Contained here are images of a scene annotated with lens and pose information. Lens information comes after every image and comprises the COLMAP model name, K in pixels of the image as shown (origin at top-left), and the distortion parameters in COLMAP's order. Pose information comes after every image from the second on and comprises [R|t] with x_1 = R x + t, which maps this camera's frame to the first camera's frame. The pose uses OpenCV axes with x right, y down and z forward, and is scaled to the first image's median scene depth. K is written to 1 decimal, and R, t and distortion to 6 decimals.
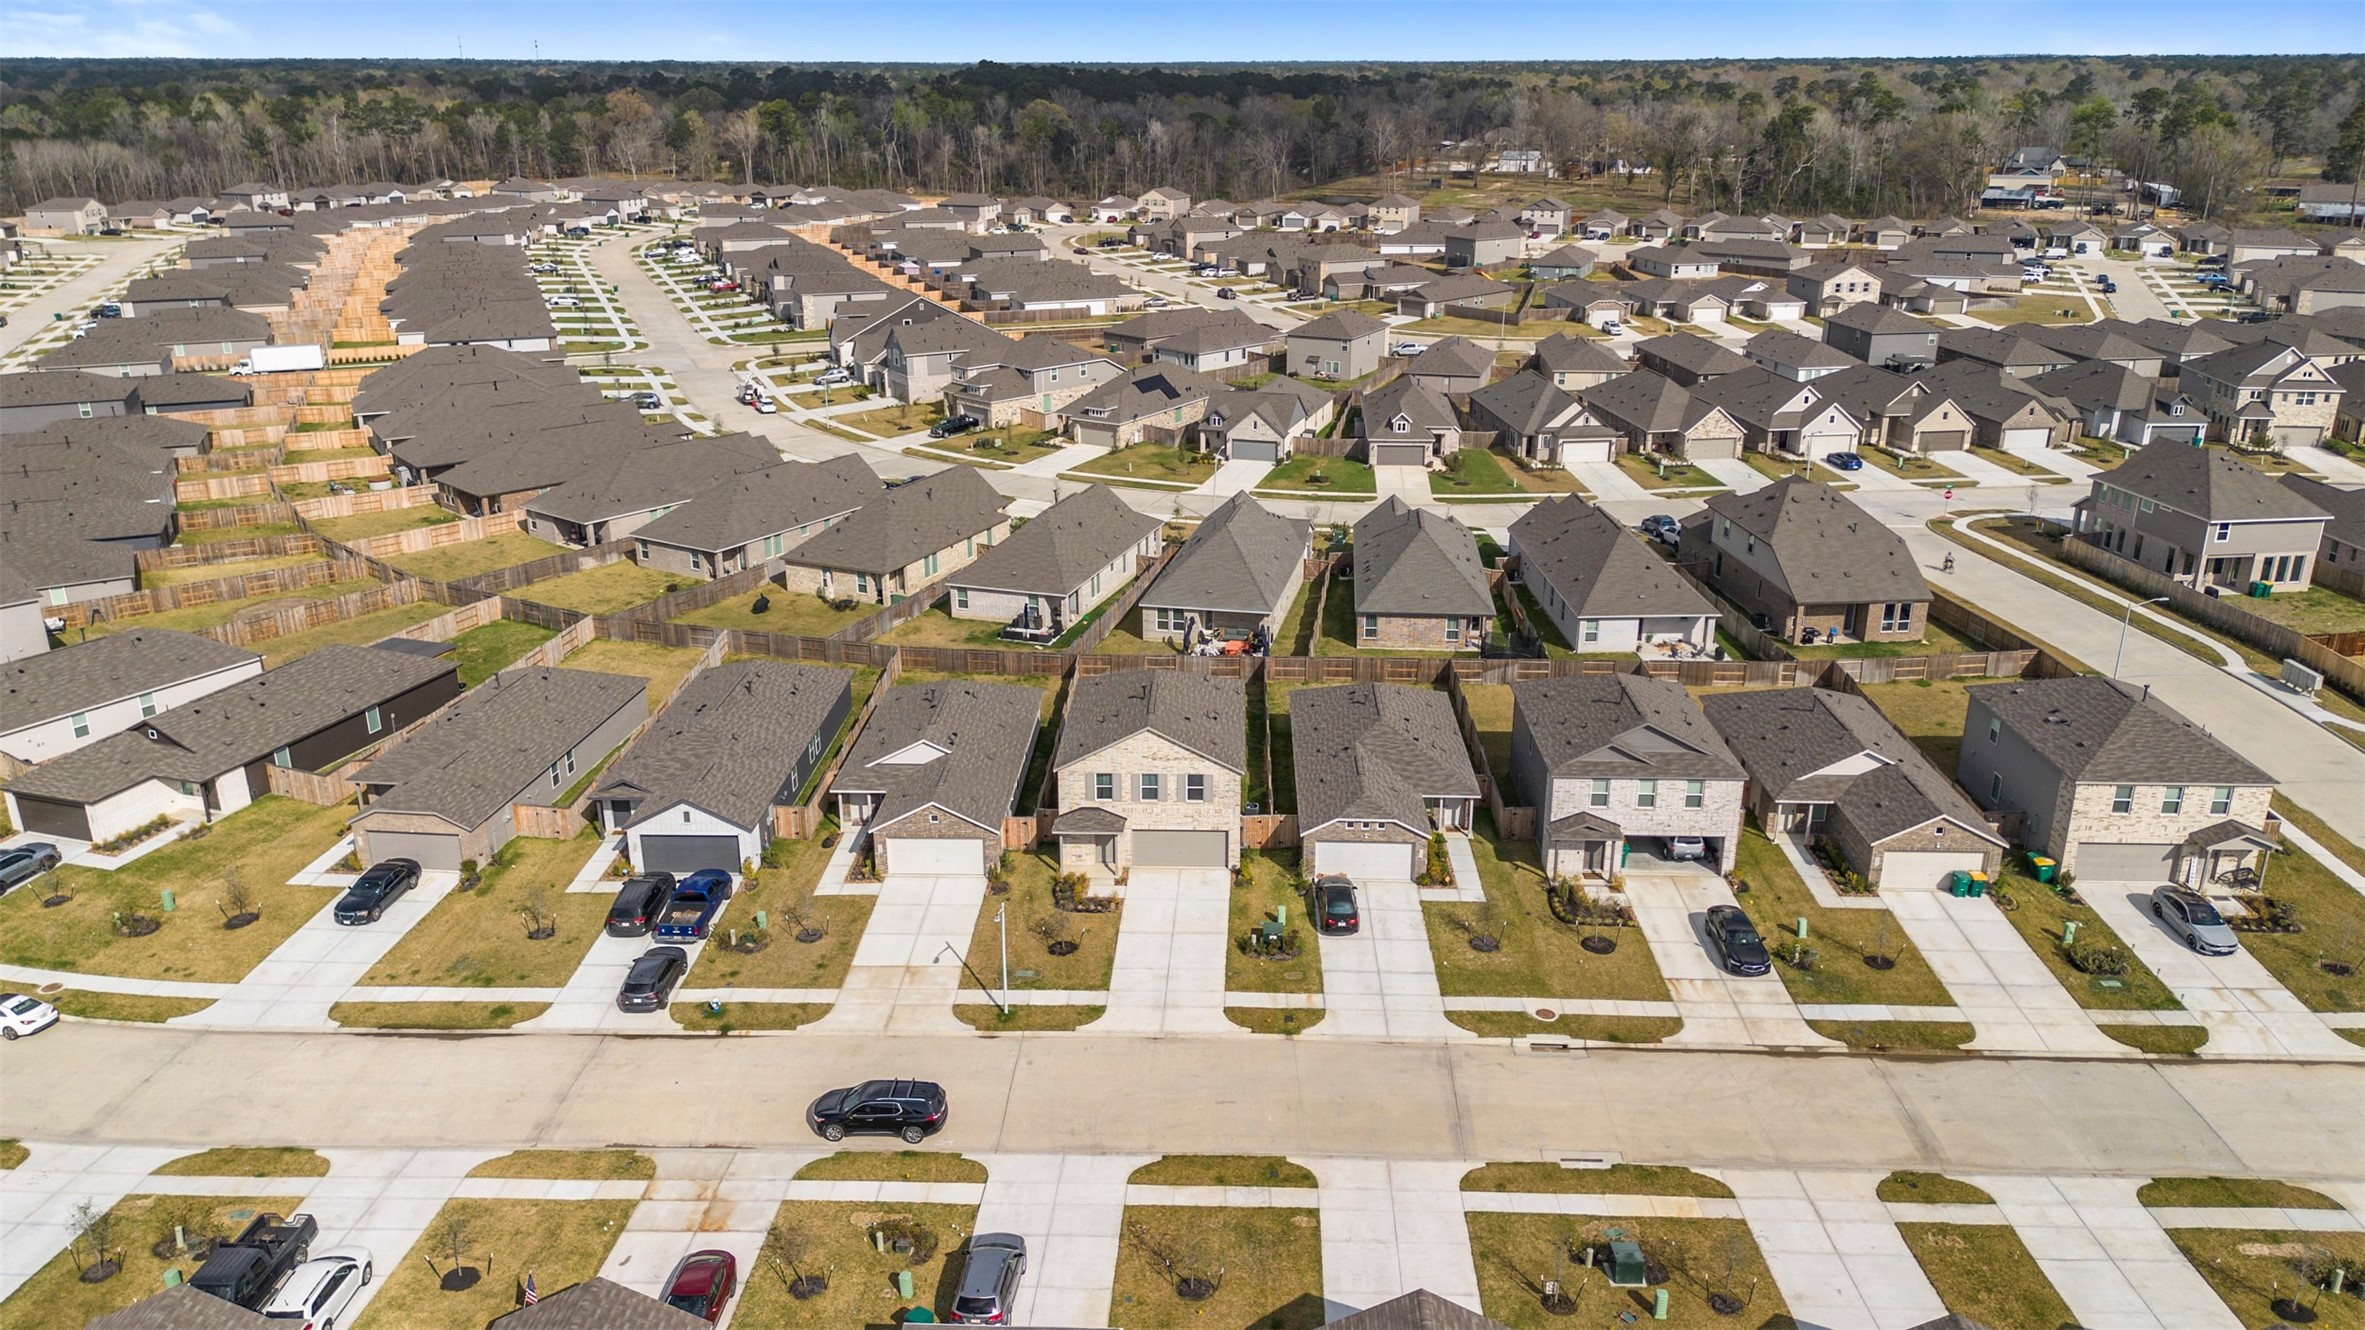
lens RADIAL K [[1682.1, 0, 1181.7], [0, 1682.1, 636.7], [0, 0, 1]] dist [0.087217, -0.094251]
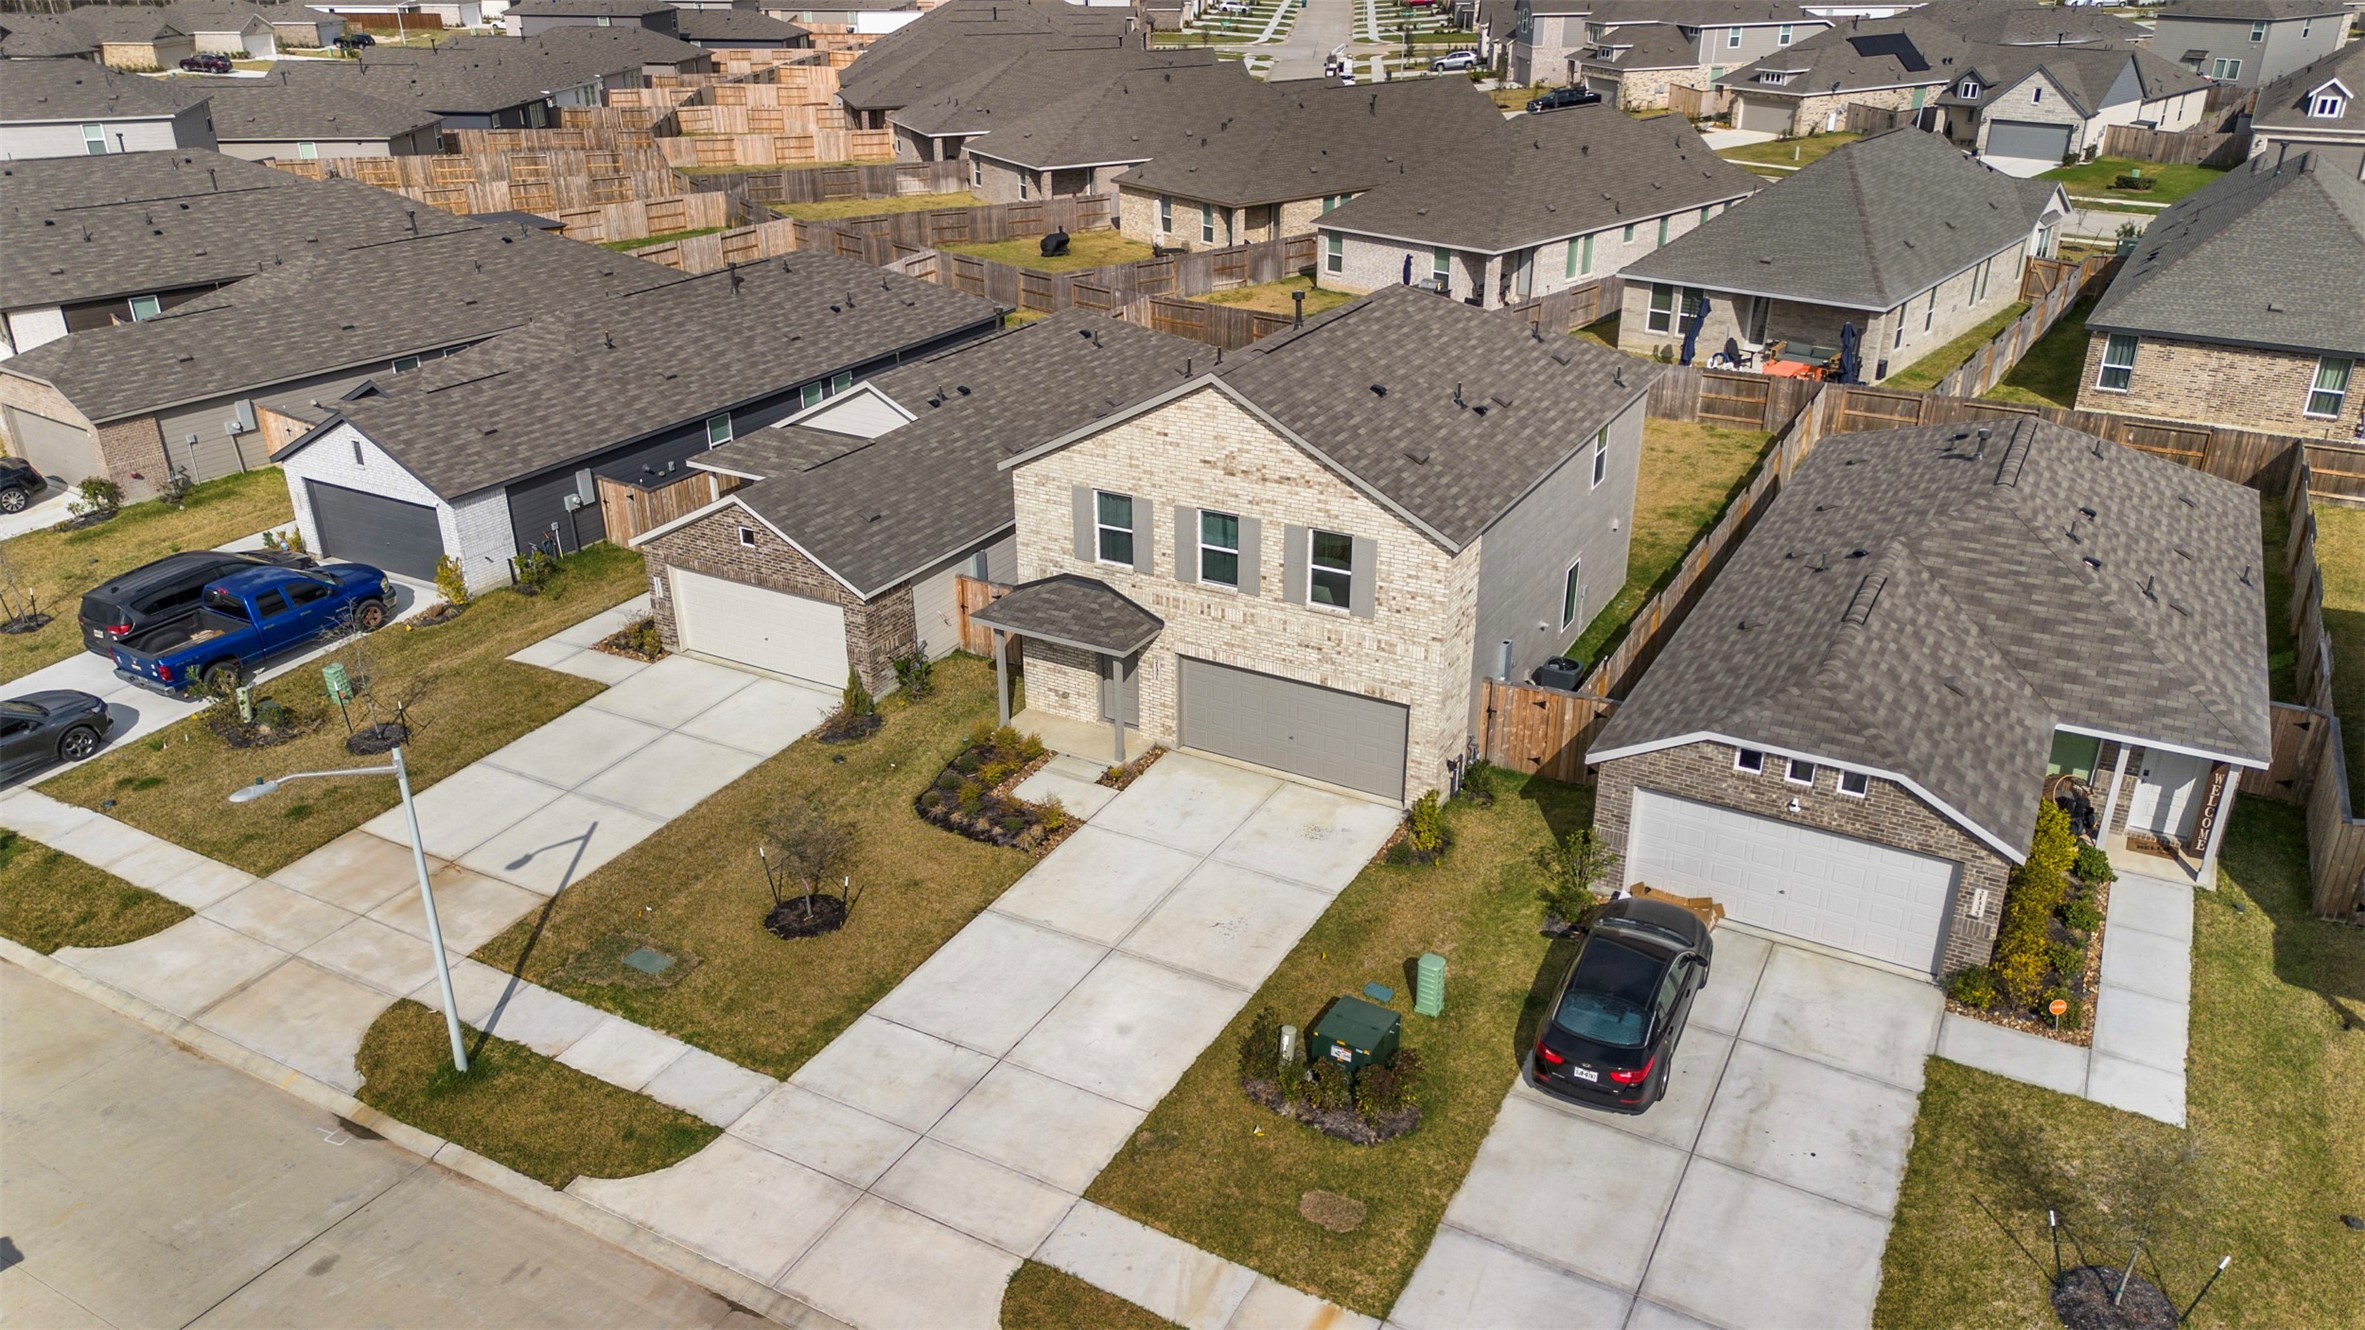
lens RADIAL K [[1670.6, 0, 1182.5], [0, 1670.6, 665.0], [0, 0, 1]] dist [0.082568, -0.084040]
pose [[0.888193, 0.188331, -0.419100, 0.133393], [-0.143623, 0.980228, 0.136106, 0.065387], [0.436446, -0.060696, 0.897681, 0.662147]]
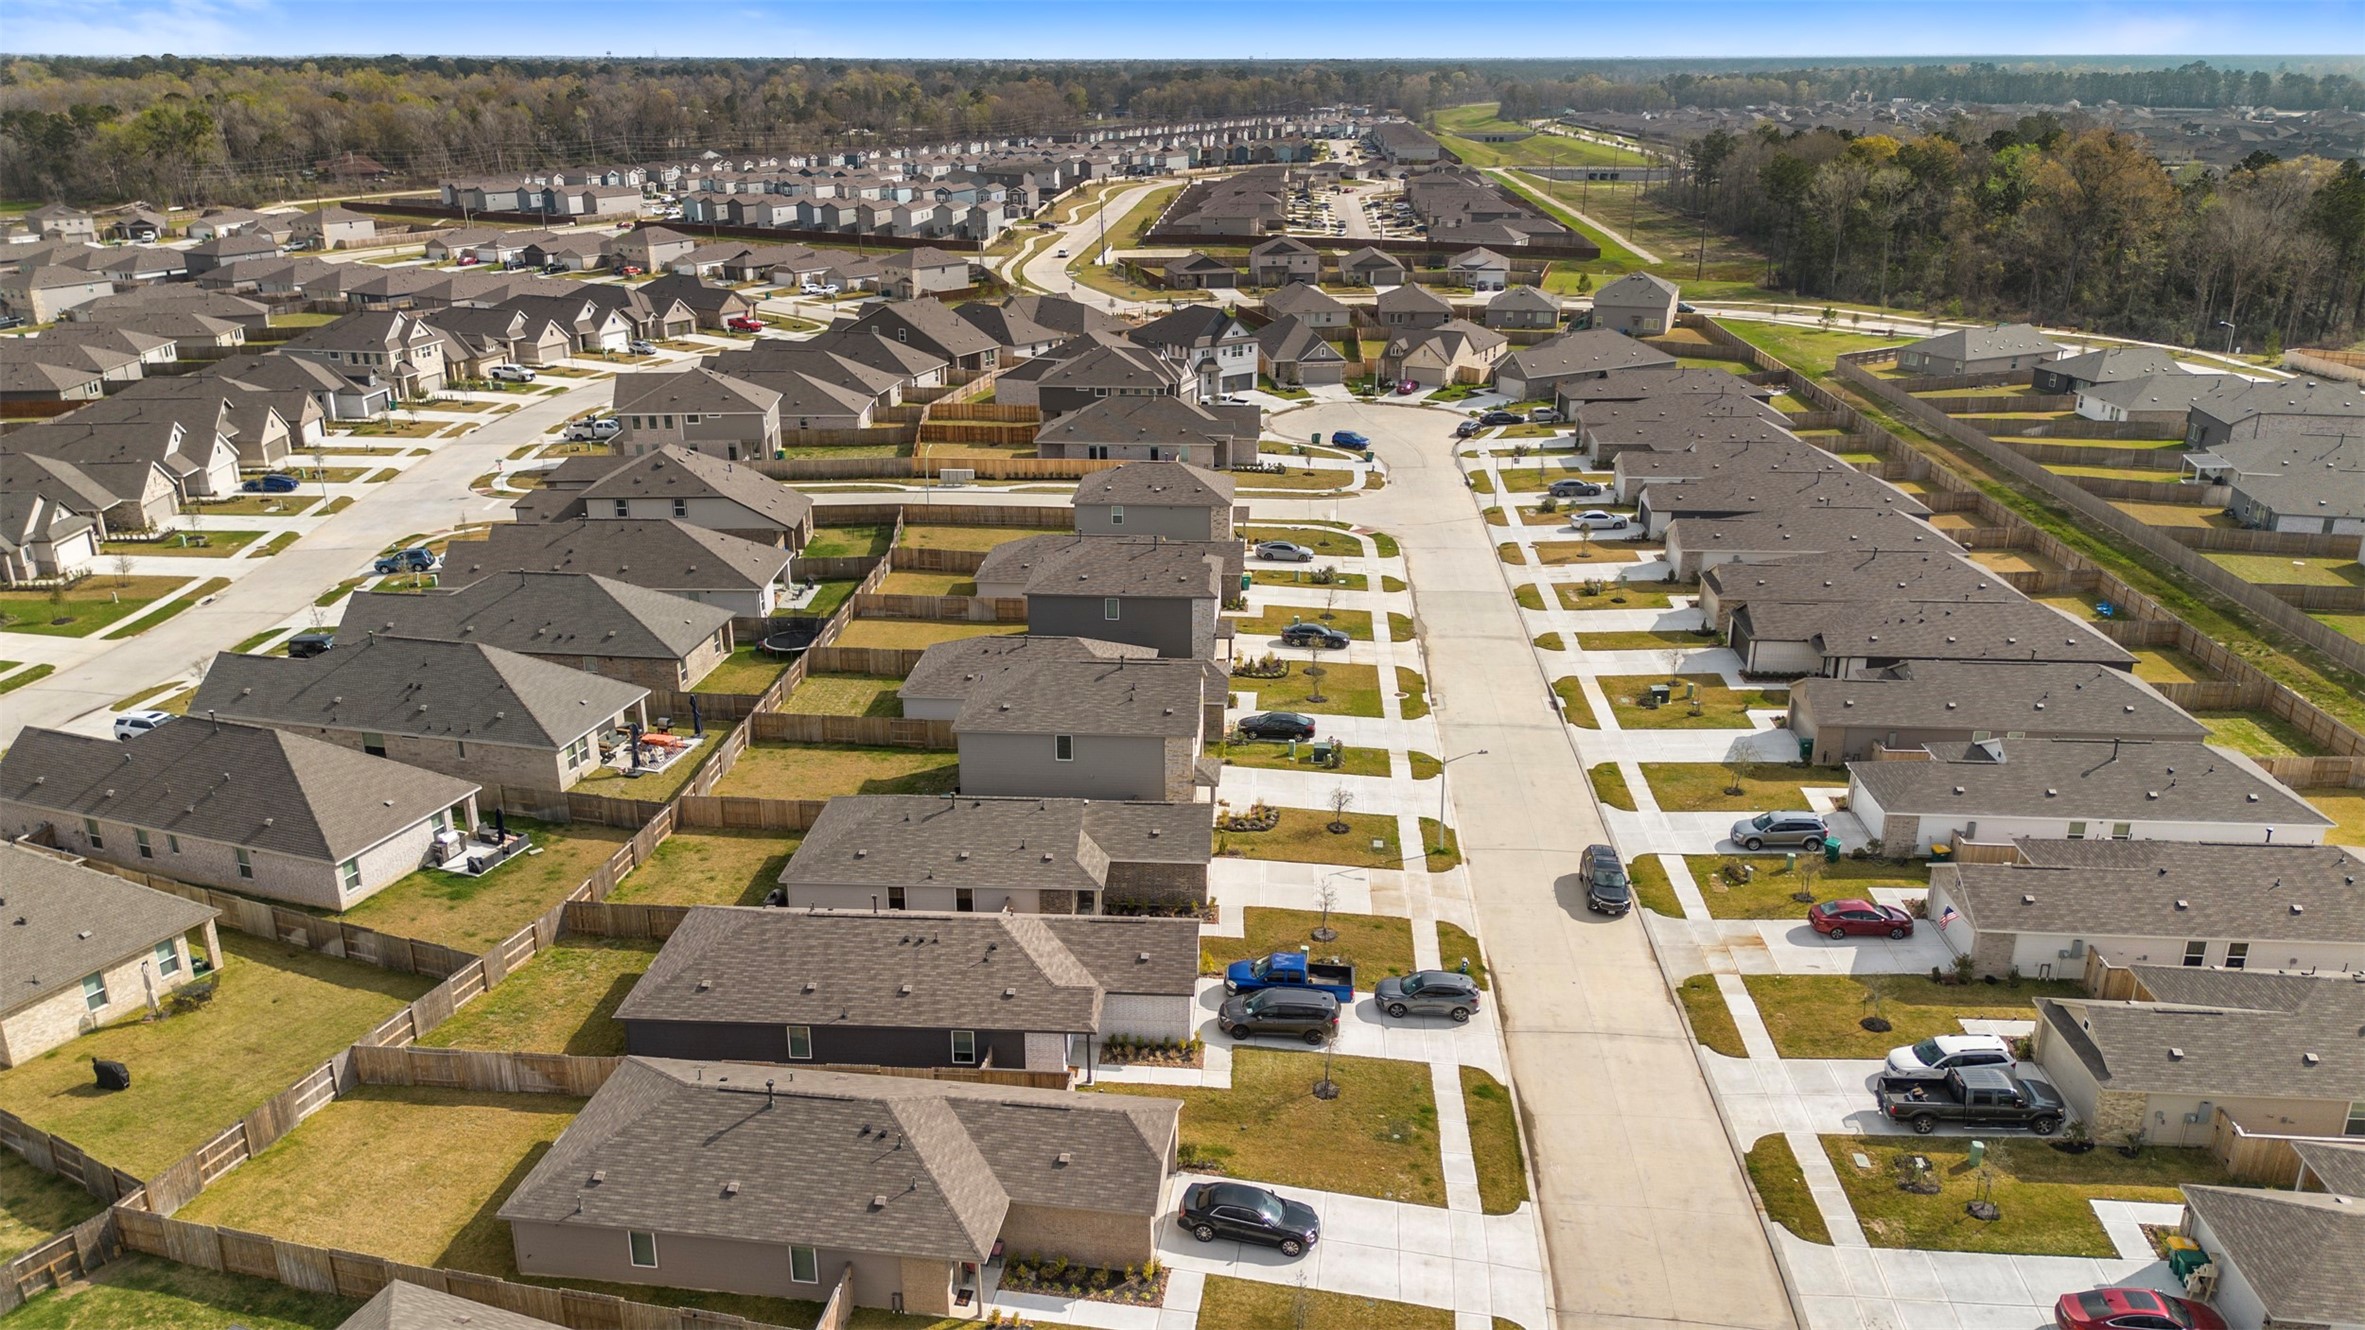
lens RADIAL K [[1682.1, 0, 1181.7], [0, 1682.1, 636.7], [0, 0, 1]] dist [0.087217, -0.094251]
pose [[0.034700, -0.320160, 0.946728, -1.058809], [0.321207, 0.900610, 0.292791, -0.290308], [-0.946373, 0.293936, 0.134089, 0.842398]]
